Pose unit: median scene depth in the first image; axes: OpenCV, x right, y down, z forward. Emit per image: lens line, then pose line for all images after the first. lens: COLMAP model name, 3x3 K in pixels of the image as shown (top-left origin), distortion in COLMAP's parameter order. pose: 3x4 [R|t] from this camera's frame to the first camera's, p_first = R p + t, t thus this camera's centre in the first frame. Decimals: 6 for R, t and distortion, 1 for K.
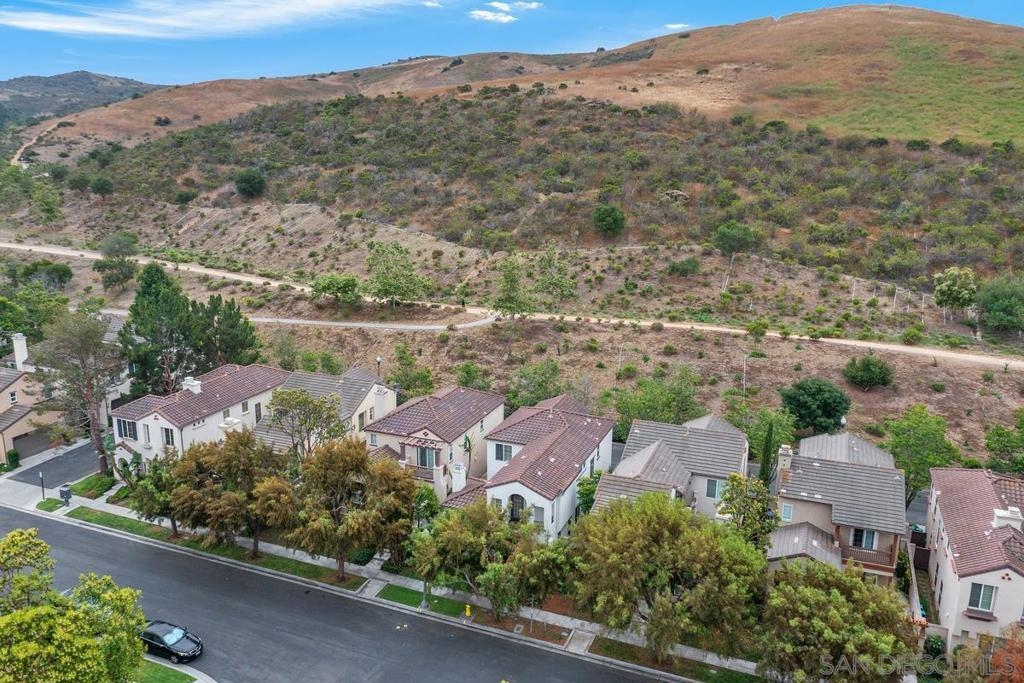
lens RADIAL K [[804.4, 0, 510.5], [0, 804.4, 341.2], [0, 0, 1]] dist [-0.014981, 0.017527]
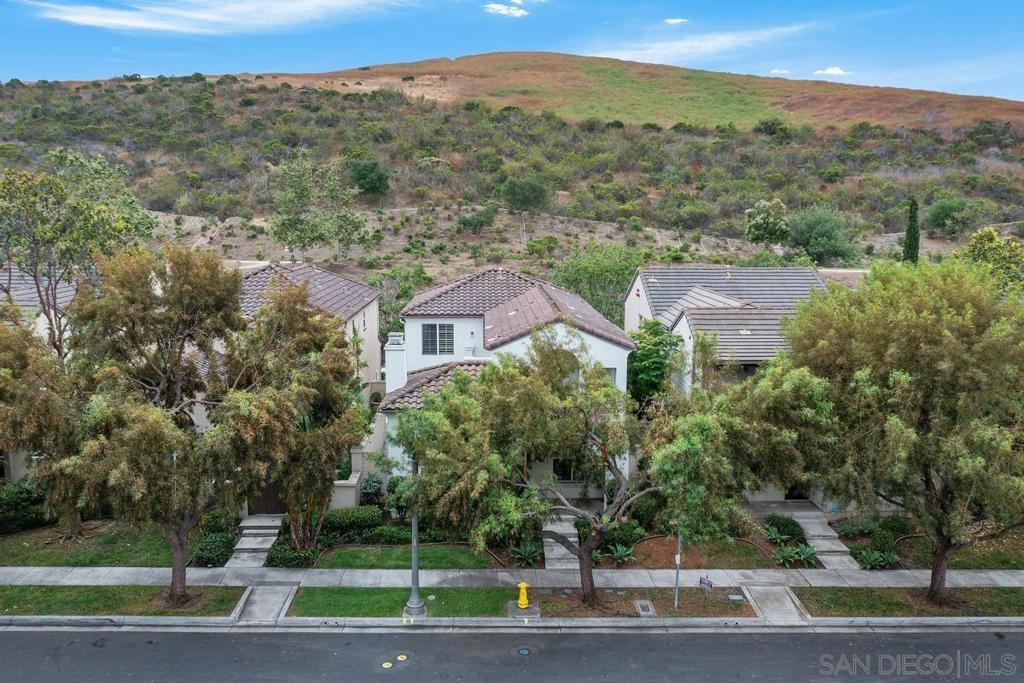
lens RADIAL K [[804.4, 0, 513.4], [0, 804.4, 341.2], [0, 0, 1]] dist [-0.014981, 0.017527]
pose [[0.914152, -0.066711, 0.399845, -0.091396], [0.101113, 0.992713, -0.065544, 0.090648], [-0.392559, 0.100347, 0.914236, 0.235060]]
